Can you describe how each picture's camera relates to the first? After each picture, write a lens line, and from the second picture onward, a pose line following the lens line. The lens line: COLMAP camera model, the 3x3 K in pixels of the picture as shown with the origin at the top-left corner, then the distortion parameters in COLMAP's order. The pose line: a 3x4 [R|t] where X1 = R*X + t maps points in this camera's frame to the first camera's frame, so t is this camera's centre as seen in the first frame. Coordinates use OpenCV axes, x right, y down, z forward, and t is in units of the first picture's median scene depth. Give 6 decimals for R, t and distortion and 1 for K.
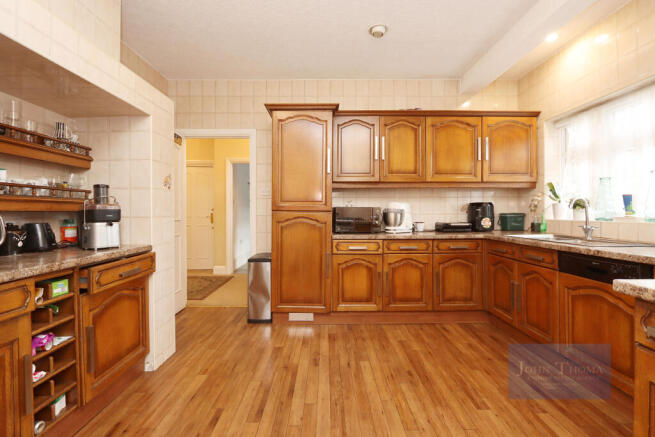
lens RADIAL K [[302.0, 0, 325.2], [0, 302.0, 210.5], [0, 0, 1]] dist [-0.023437, 0.000027]
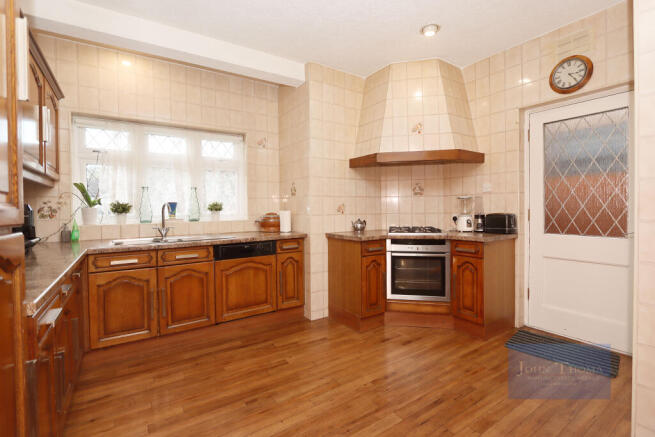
lens RADIAL K [[302.0, 0, 325.2], [0, 302.0, 210.5], [0, 0, 1]] dist [-0.023437, 0.000027]
pose [[-0.557543, -0.002101, 0.830145, -0.570893], [0.006252, 0.999958, 0.006730, -0.021596], [-0.830124, 0.008942, -0.557507, 1.318039]]
